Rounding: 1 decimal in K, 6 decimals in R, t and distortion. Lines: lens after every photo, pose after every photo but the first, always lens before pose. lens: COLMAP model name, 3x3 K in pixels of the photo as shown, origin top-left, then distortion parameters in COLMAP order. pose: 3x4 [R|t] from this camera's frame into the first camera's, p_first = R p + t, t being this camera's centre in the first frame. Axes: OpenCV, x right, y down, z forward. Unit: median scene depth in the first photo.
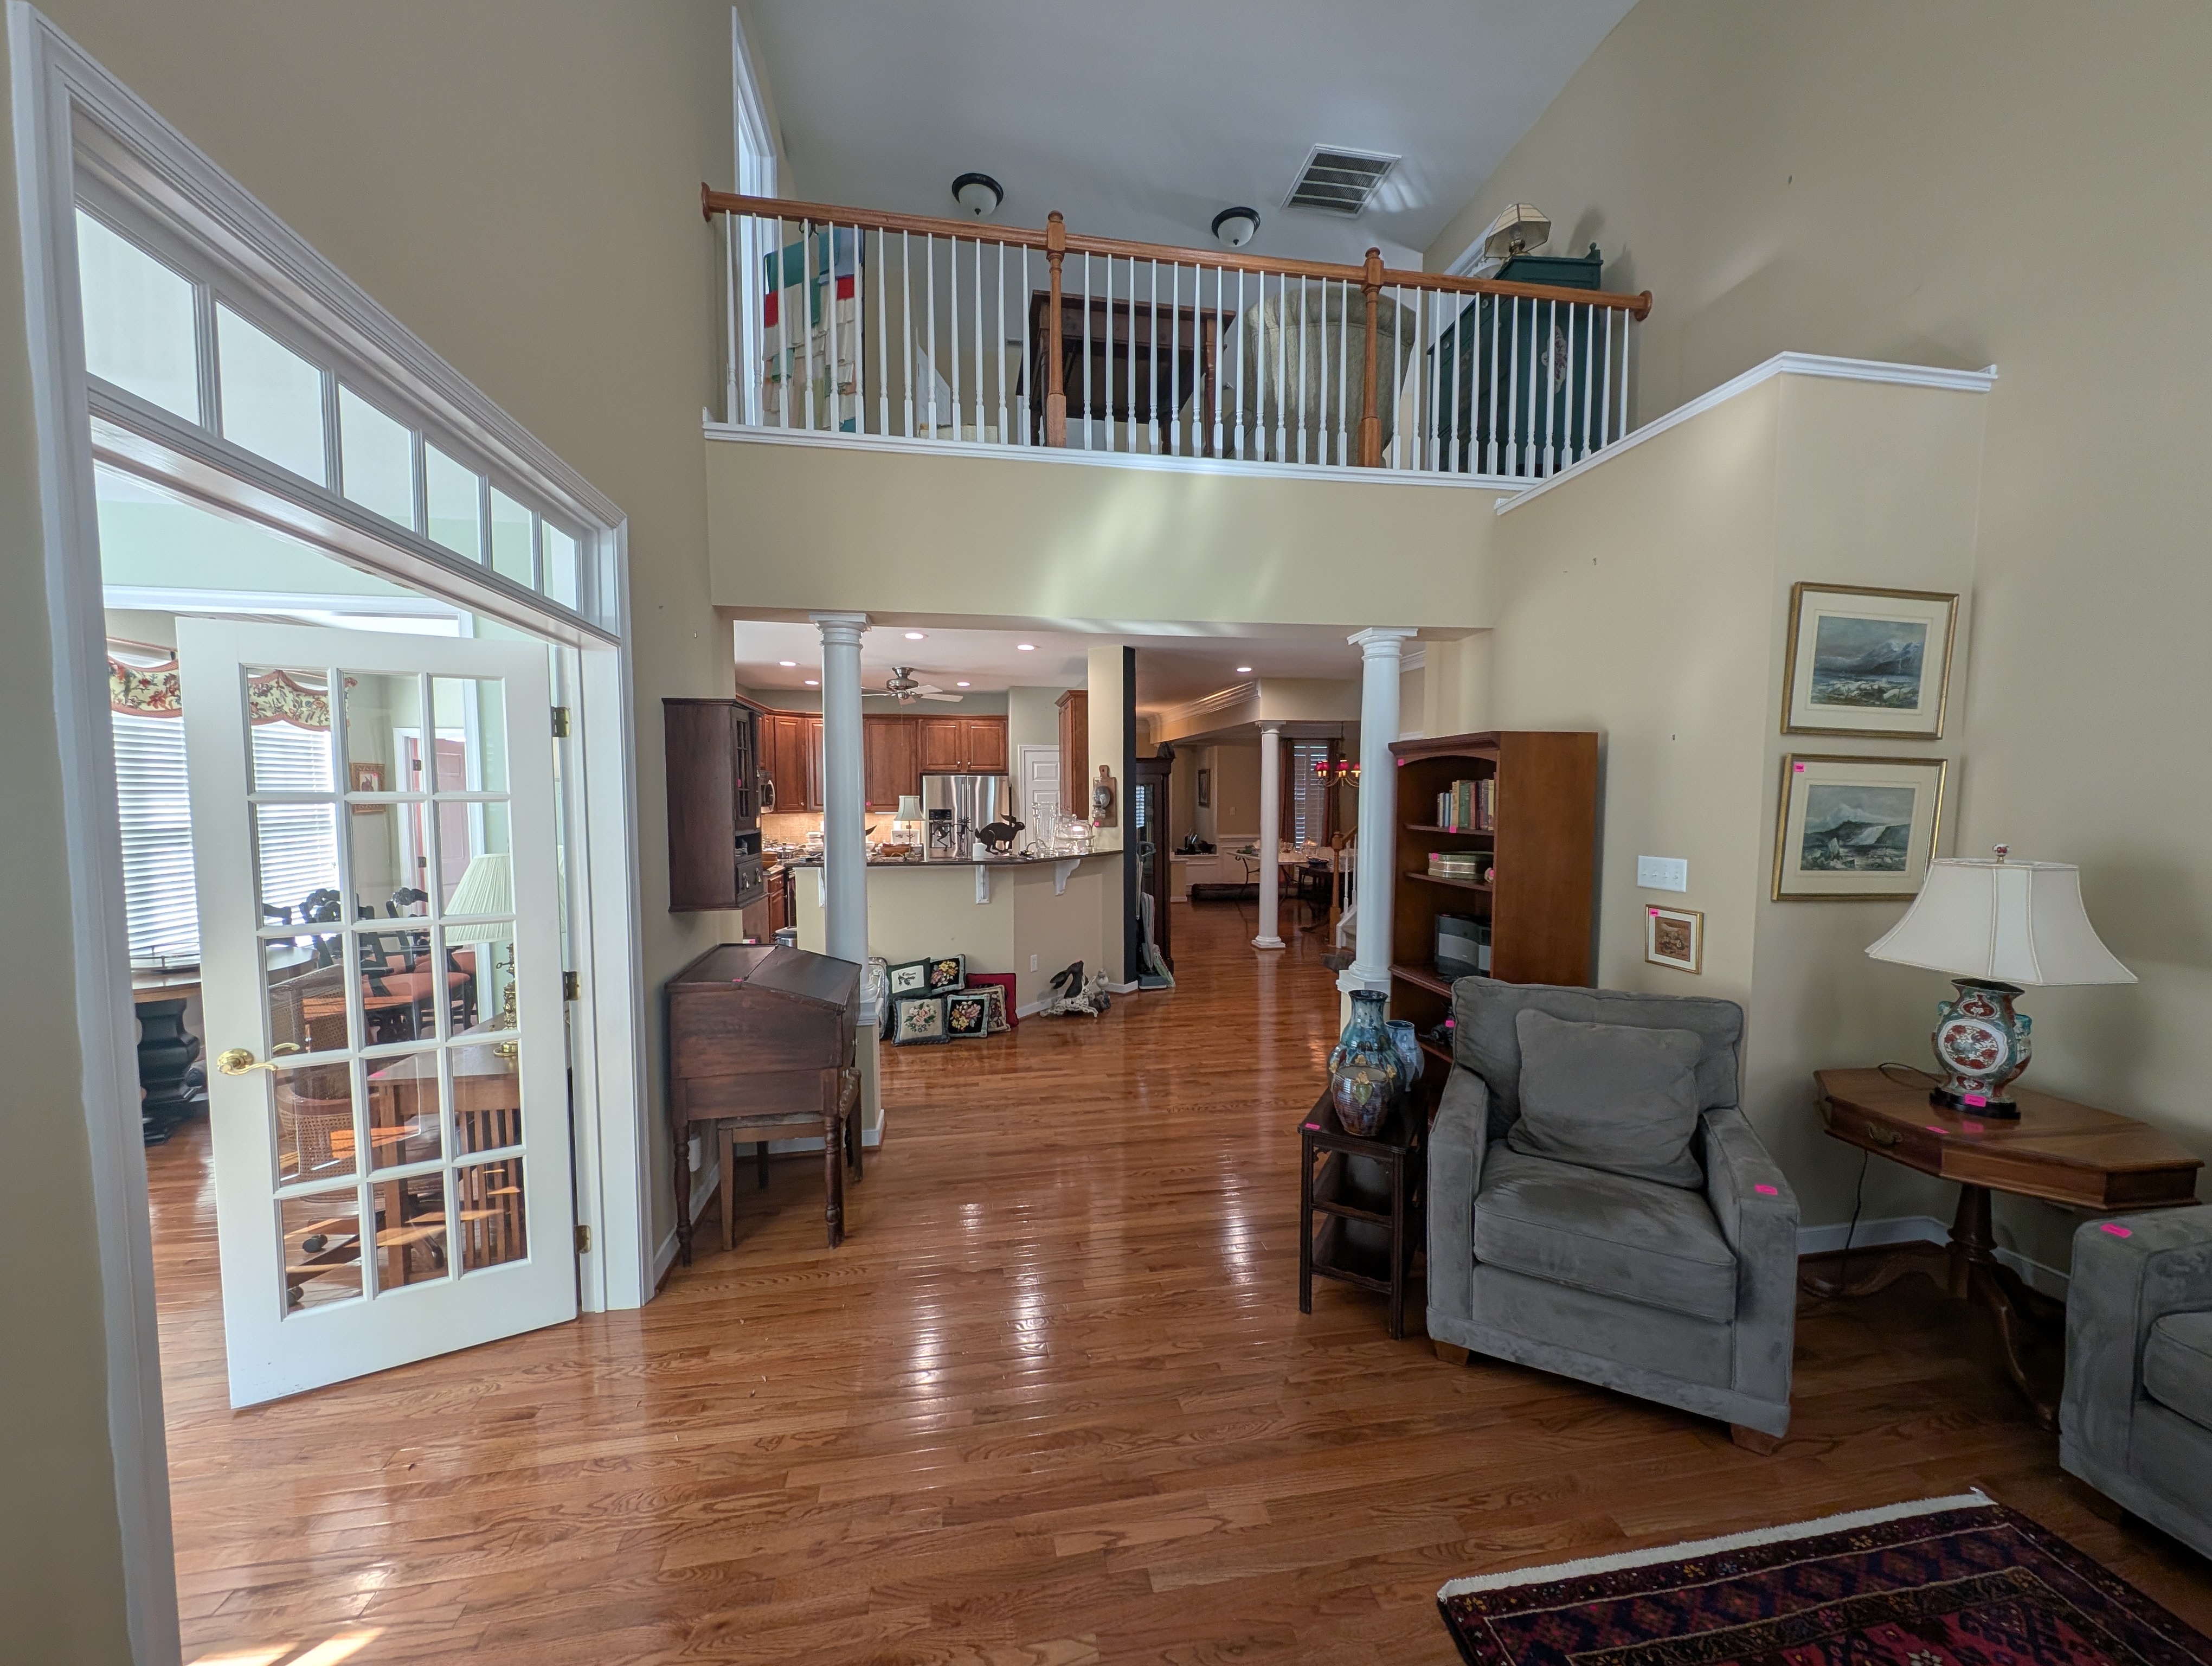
lens RADIAL K [[806.0, 0, 1106.6], [0, 806.0, 843.9], [0, 0, 1]] dist [0.000658, -0.000119]
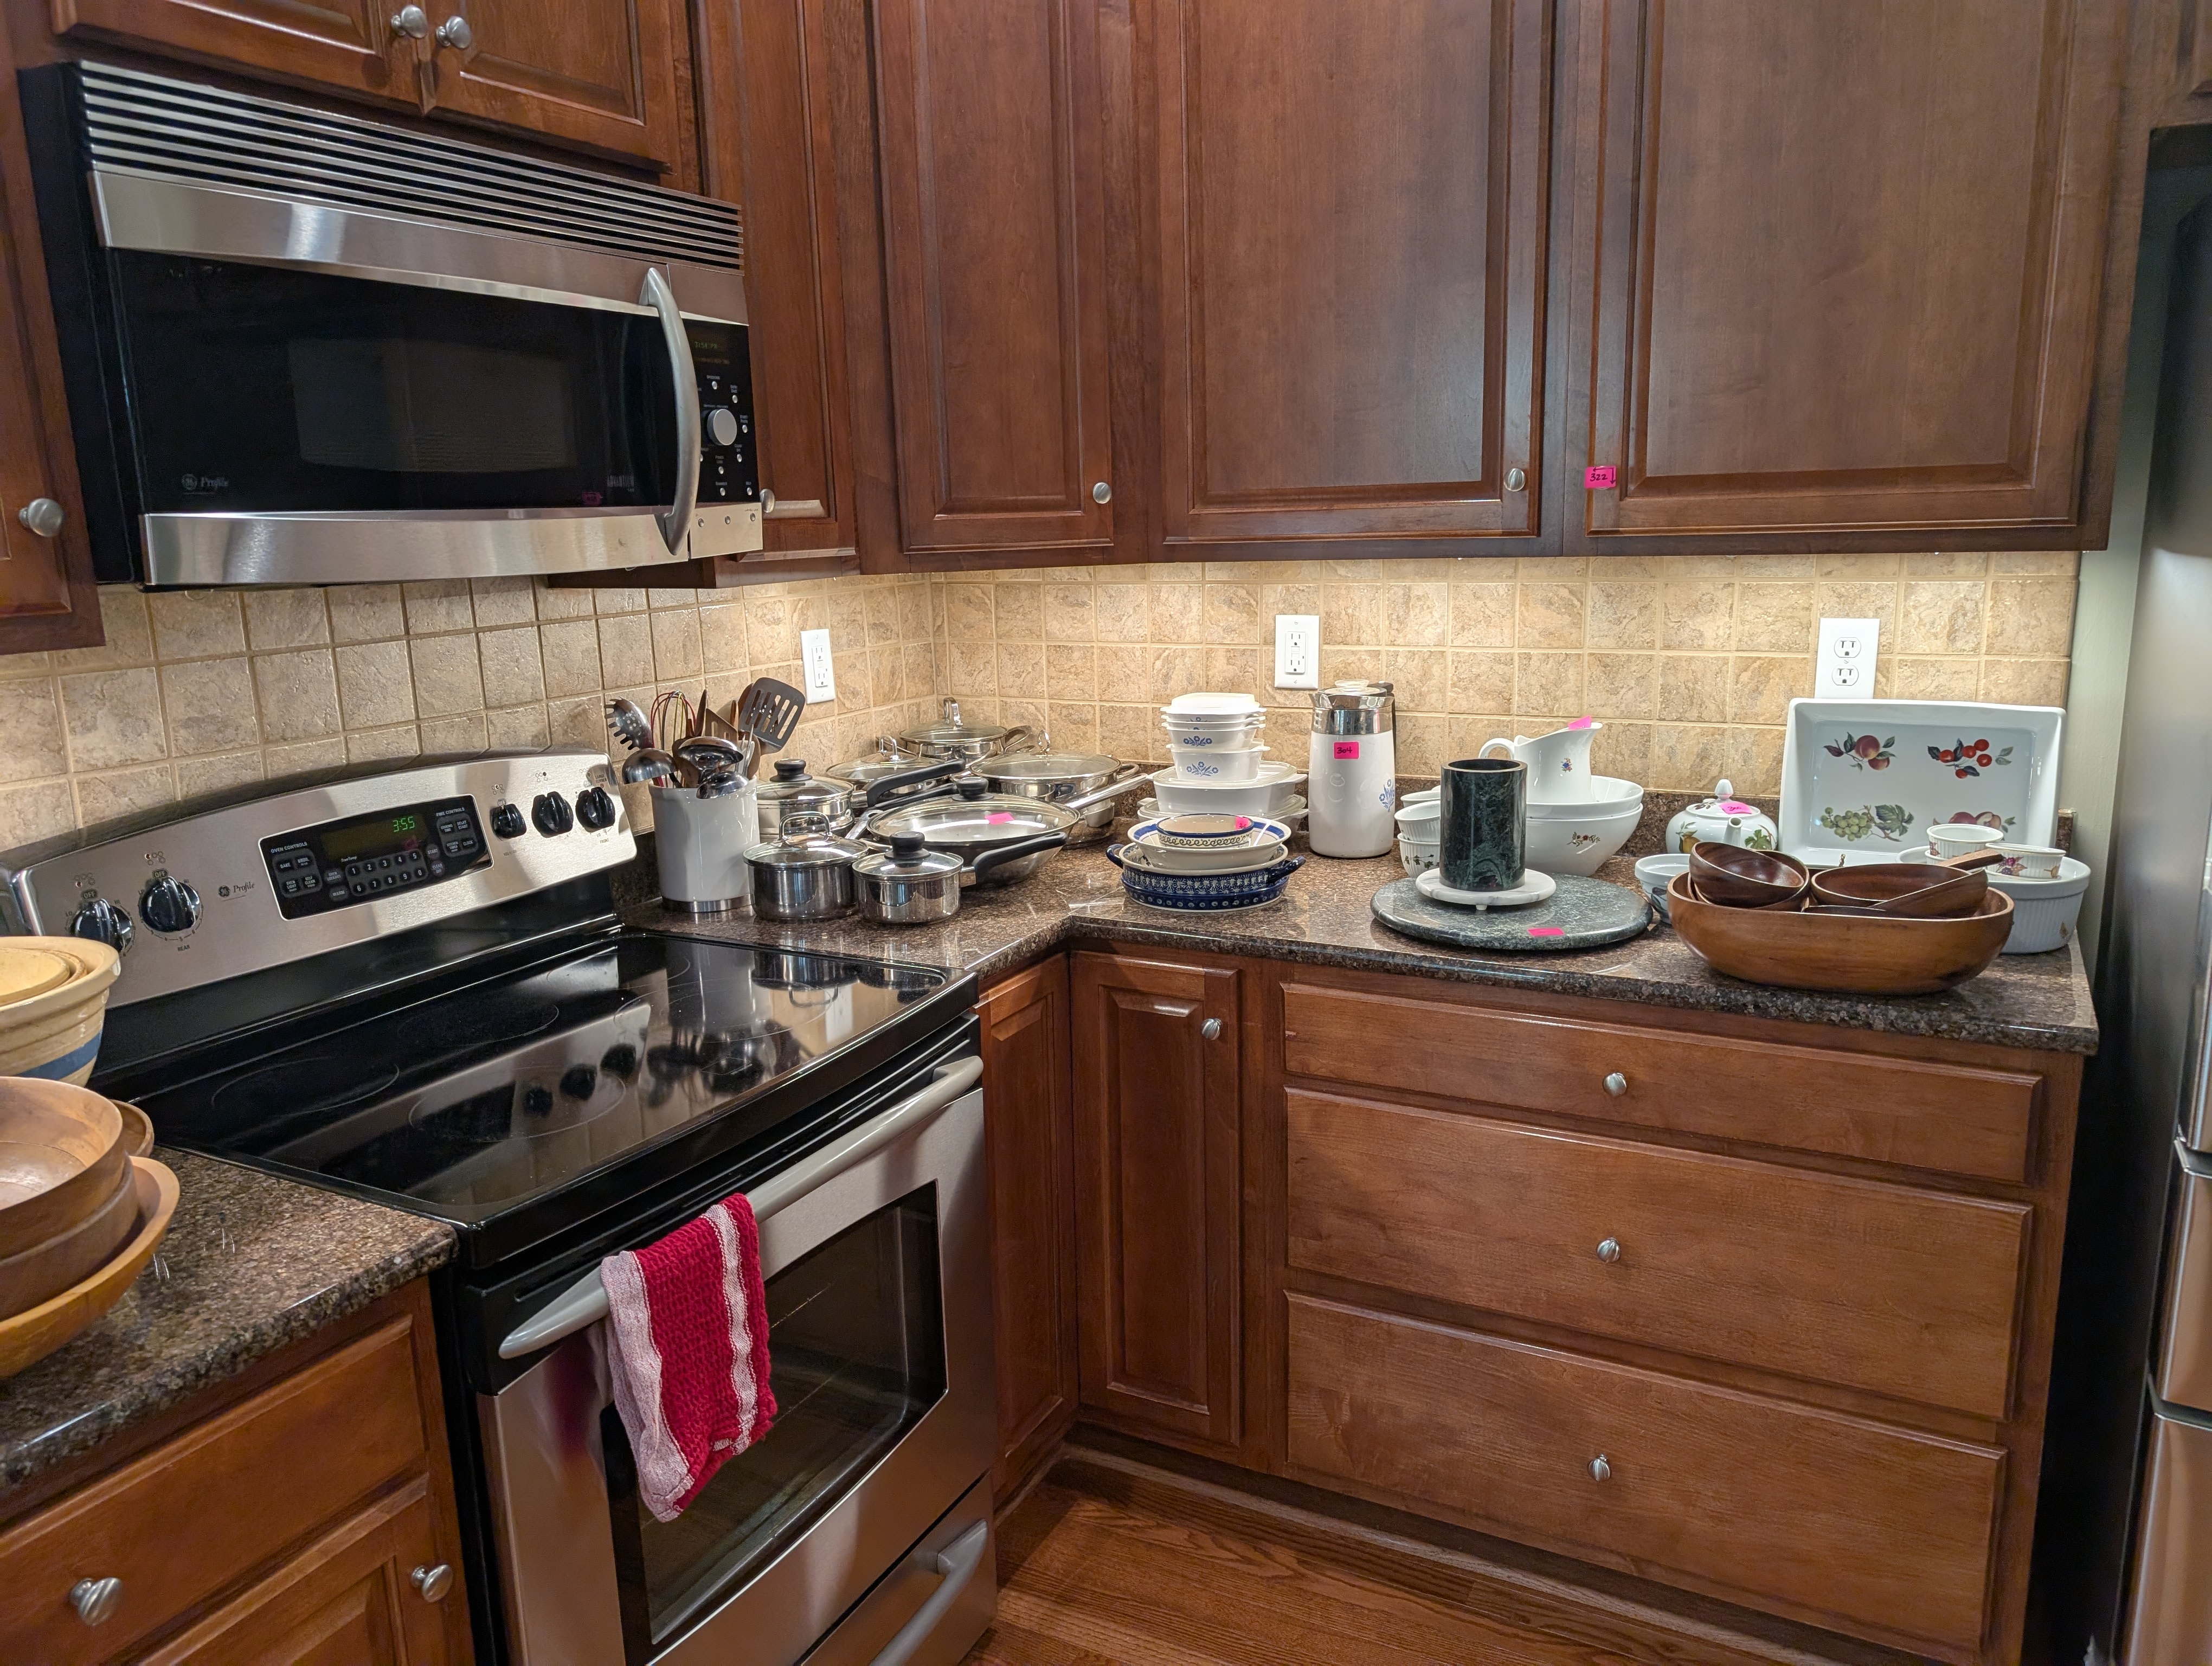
lens RADIAL K [[1565.4, 0, 1106.0], [0, 1565.4, 833.0], [0, 0, 1]] dist [0.001900, 0.000301]
pose [[0.791216, 0.105575, -0.602355, -0.340414], [-0.012280, 0.987530, 0.156953, -0.054346], [0.611414, -0.116787, 0.782646, 1.251393]]
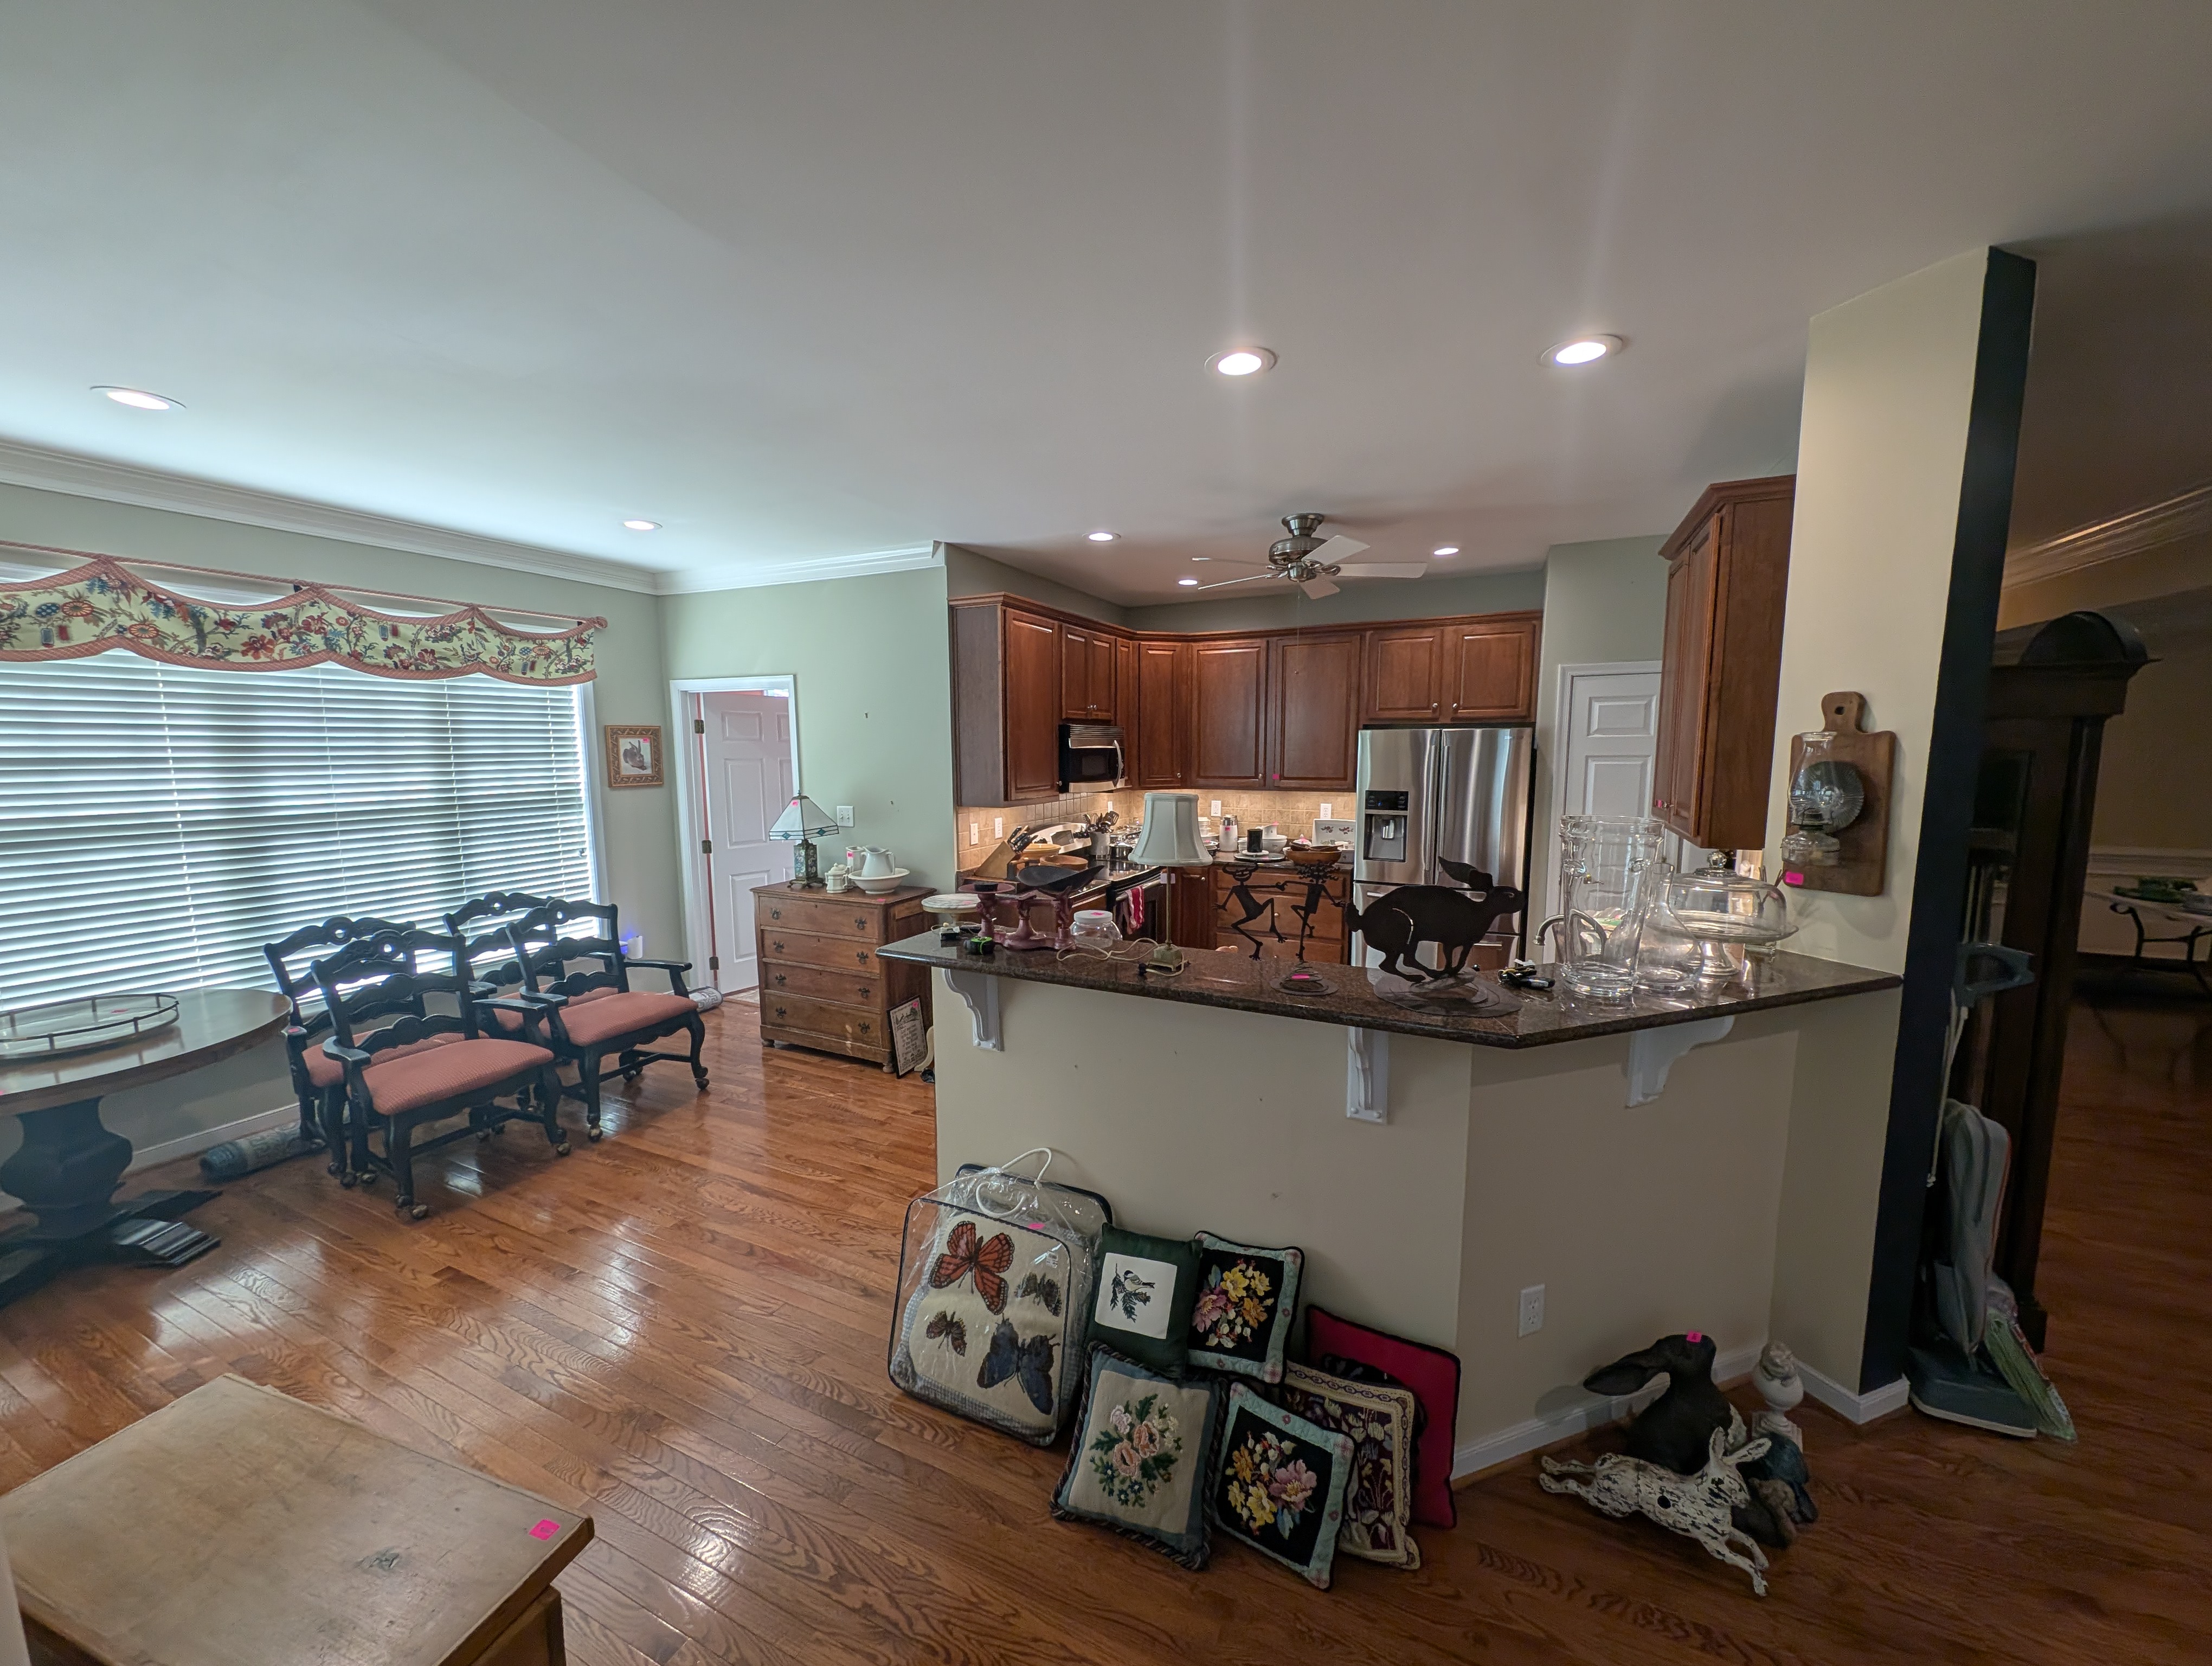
lens RADIAL K [[806.0, 0, 1106.6], [0, 806.0, 843.9], [0, 0, 1]] dist [0.000658, -0.000119]
pose [[0.805970, 0.071094, -0.587671, -0.053537], [-0.035299, 0.996767, 0.072173, -0.061568], [0.590902, -0.037425, 0.805874, 0.682648]]
